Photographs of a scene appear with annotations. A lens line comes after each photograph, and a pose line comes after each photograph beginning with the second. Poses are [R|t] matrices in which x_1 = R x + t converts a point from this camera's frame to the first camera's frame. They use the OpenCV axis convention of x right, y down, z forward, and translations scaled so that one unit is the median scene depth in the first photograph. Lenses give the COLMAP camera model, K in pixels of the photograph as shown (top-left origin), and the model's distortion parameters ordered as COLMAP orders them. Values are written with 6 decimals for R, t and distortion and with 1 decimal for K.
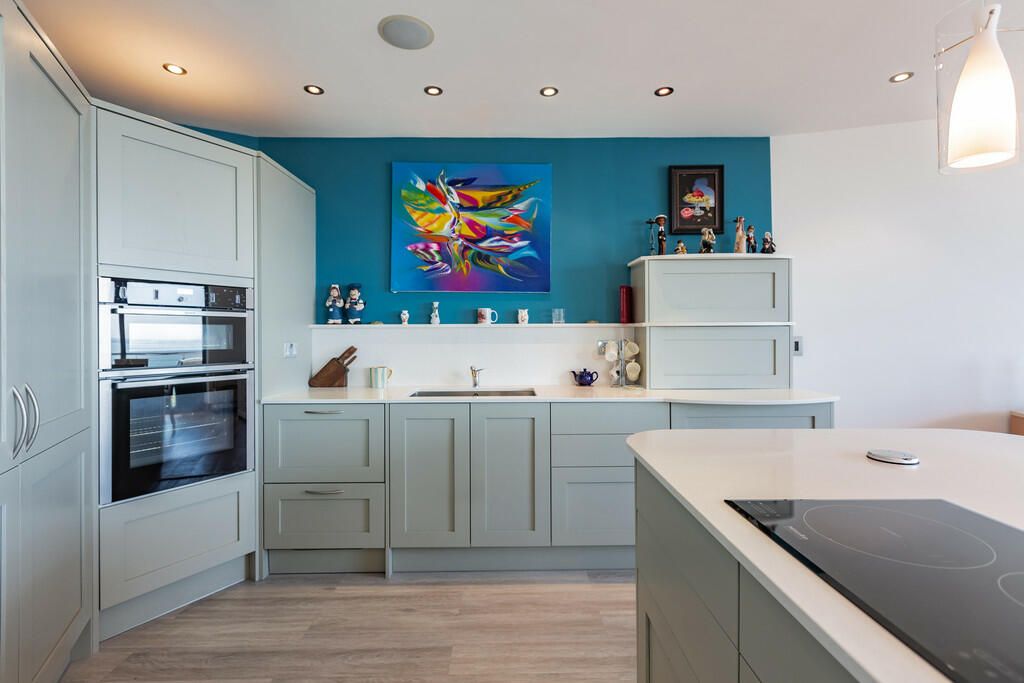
lens RADIAL K [[471.2, 0, 514.0], [0, 471.2, 331.6], [0, 0, 1]] dist [-0.000415, 0.000098]
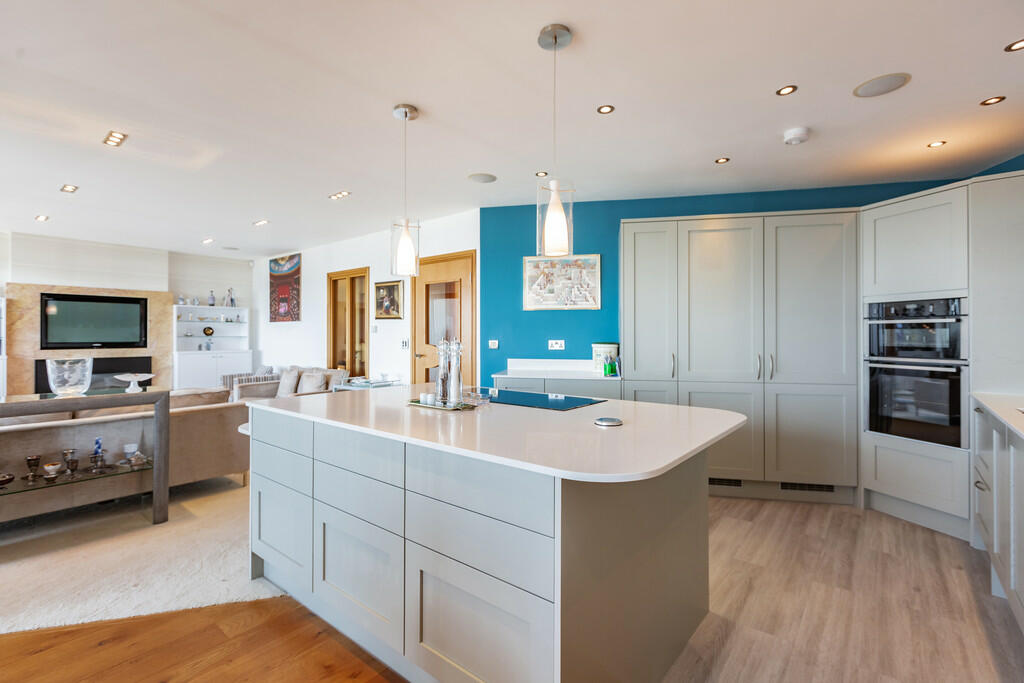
lens RADIAL K [[471.2, 0, 501.0], [0, 471.2, 336.7], [0, 0, 1]] dist [-0.000415, 0.000098]
pose [[-0.651517, 0.007317, -0.758598, 0.870094], [0.003990, 0.999973, 0.006219, -0.003238], [0.758623, 0.001025, -0.651529, 0.693920]]
